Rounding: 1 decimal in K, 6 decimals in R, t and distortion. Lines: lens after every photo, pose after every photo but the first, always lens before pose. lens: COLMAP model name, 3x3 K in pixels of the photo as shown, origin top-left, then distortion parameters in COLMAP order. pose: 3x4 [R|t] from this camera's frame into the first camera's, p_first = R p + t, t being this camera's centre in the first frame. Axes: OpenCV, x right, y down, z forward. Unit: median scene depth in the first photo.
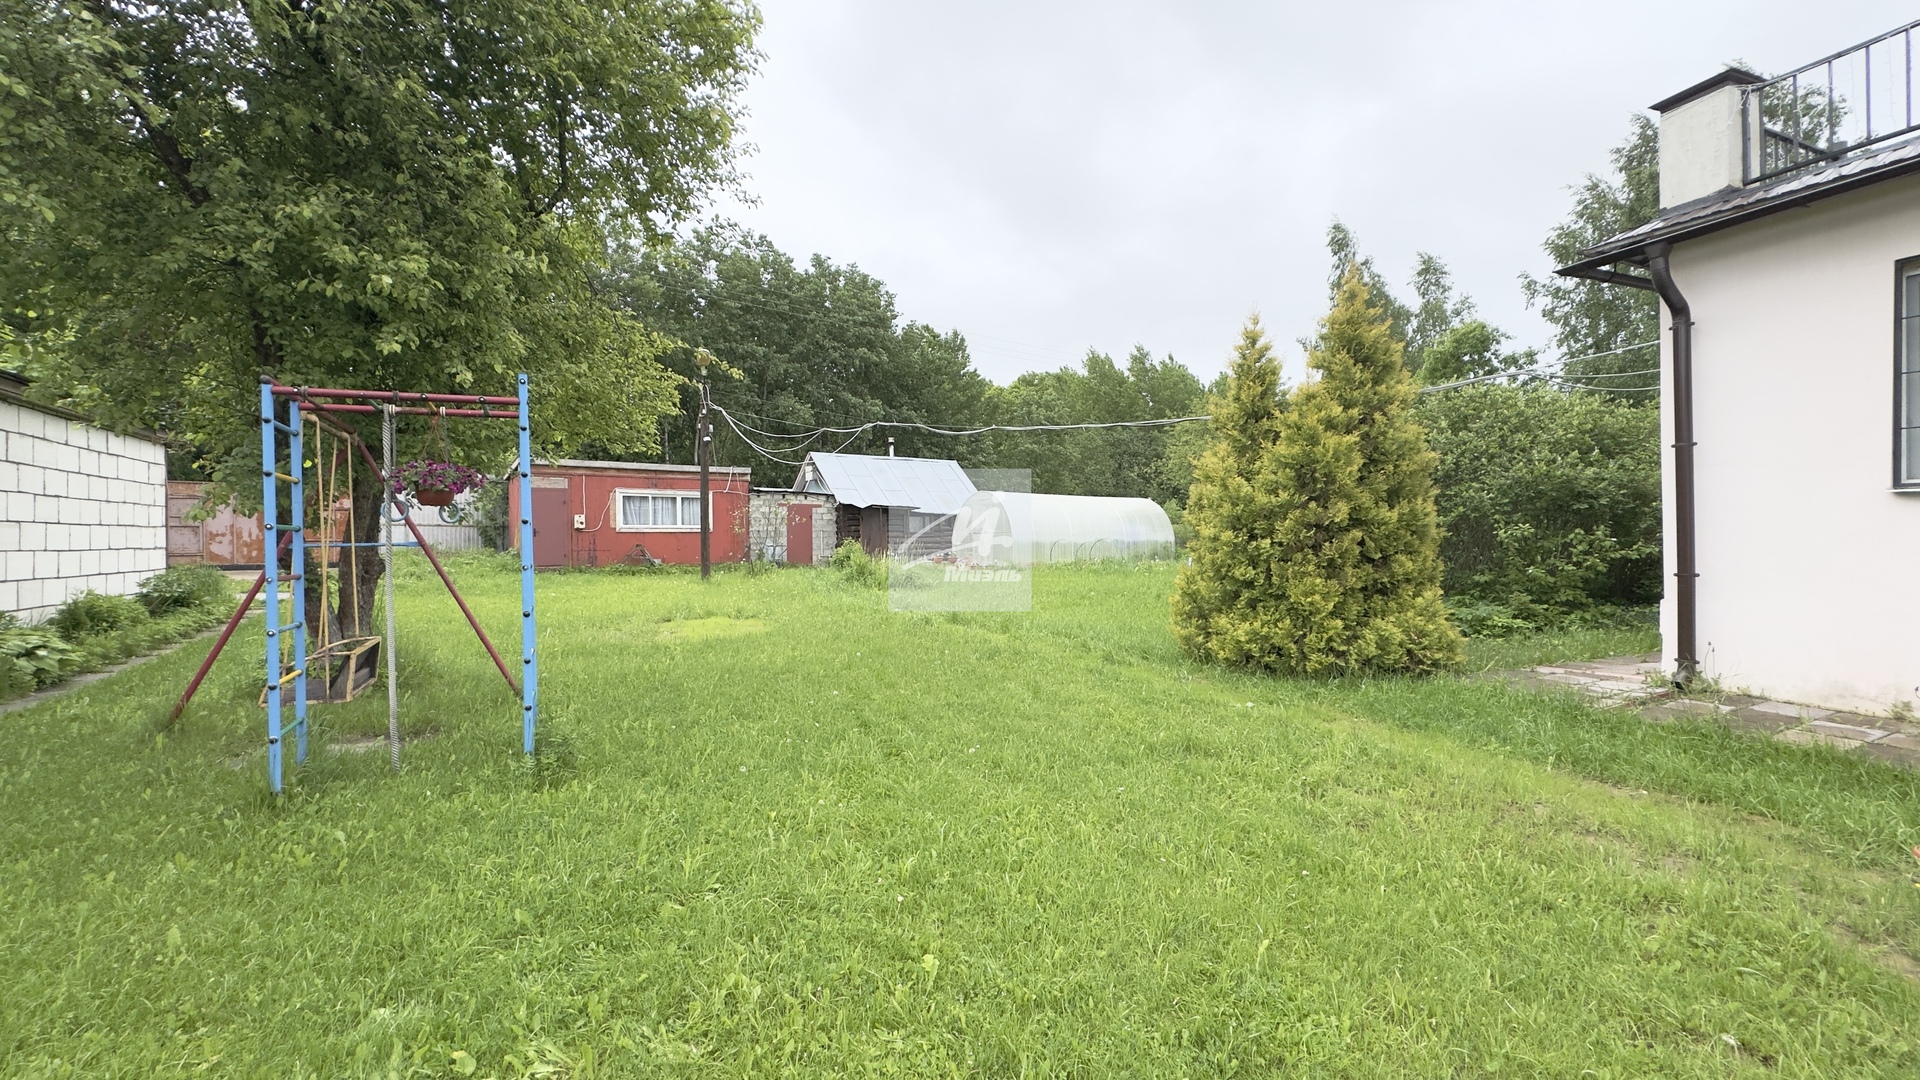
lens RADIAL K [[754.8, 0, 963.9], [0, 754.8, 542.2], [0, 0, 1]] dist [-0.000281, -0.000039]
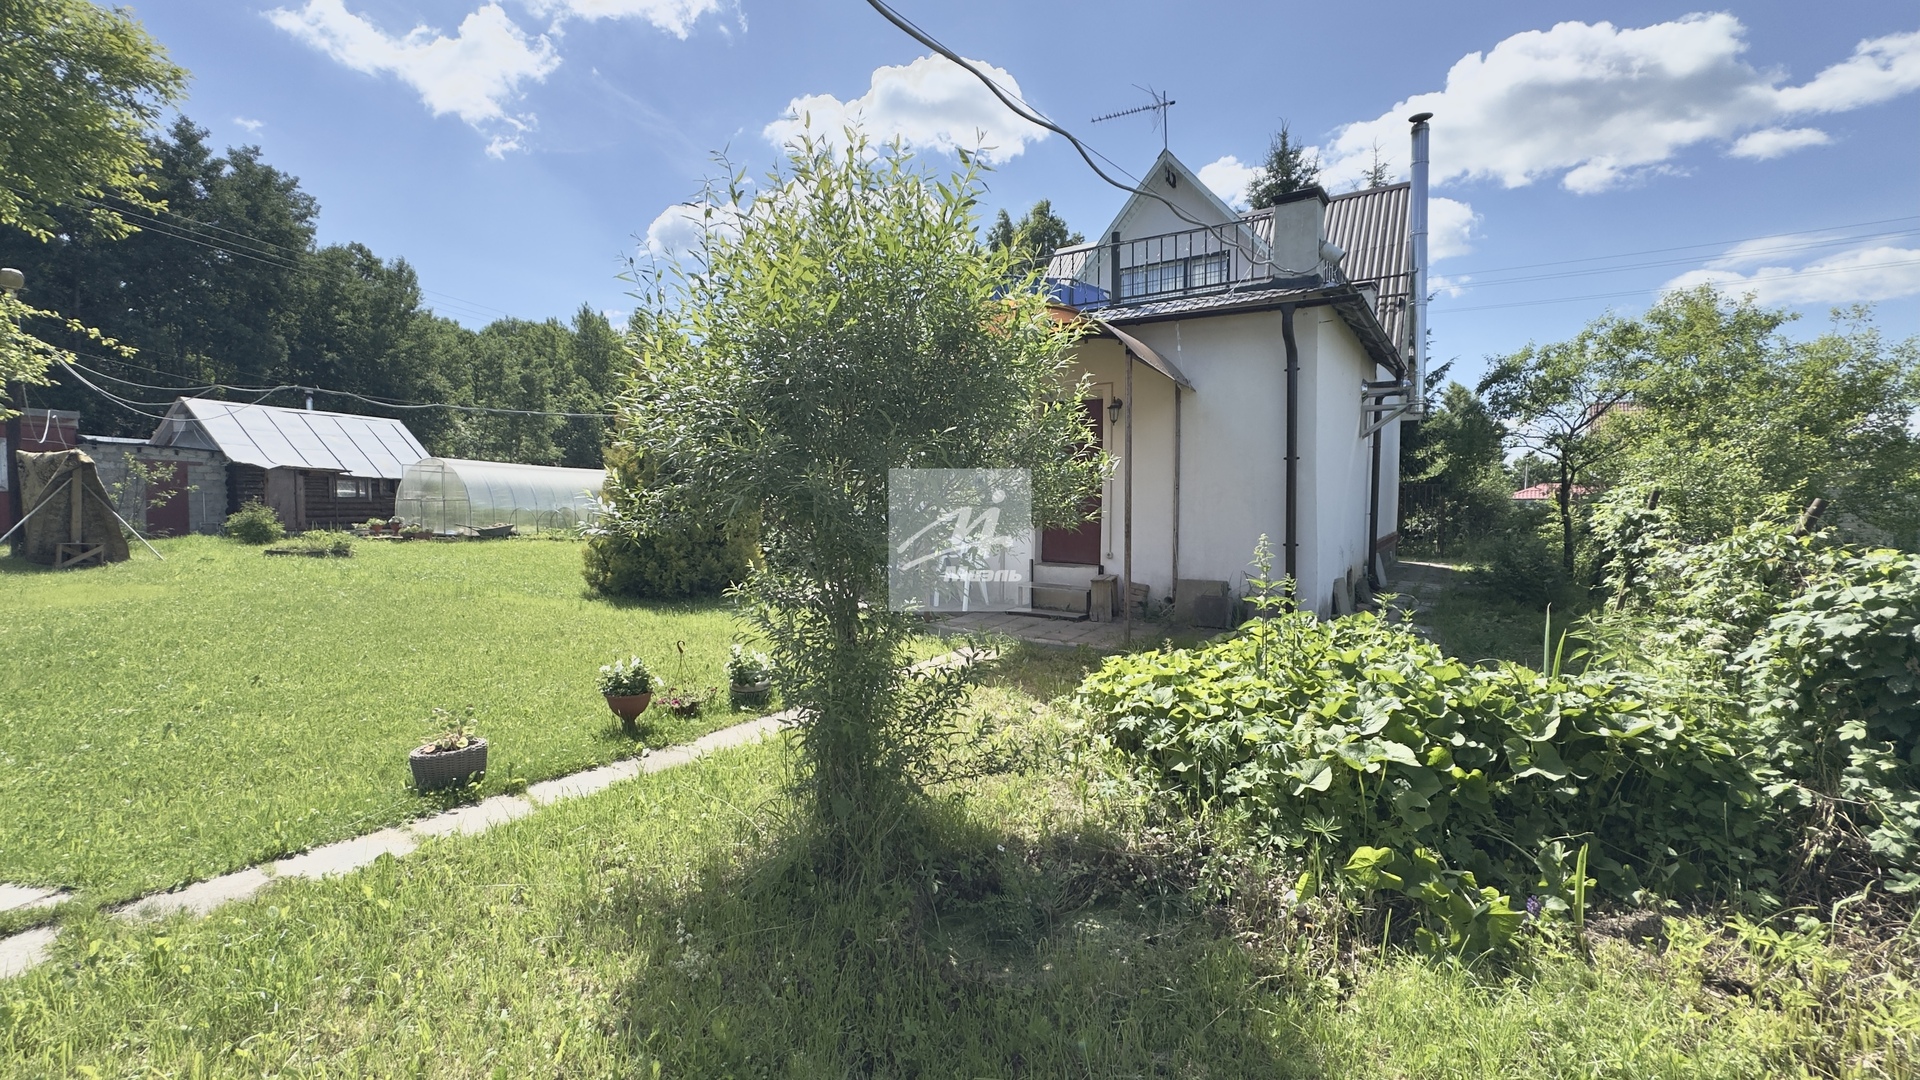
lens RADIAL K [[754.8, 0, 963.9], [0, 754.8, 542.2], [0, 0, 1]] dist [-0.000281, -0.000039]
pose [[0.812756, -0.010823, 0.582504, 0.010616], [-0.012548, 0.999270, 0.036074, -0.001377], [-0.582470, -0.036629, 0.812027, -0.169350]]
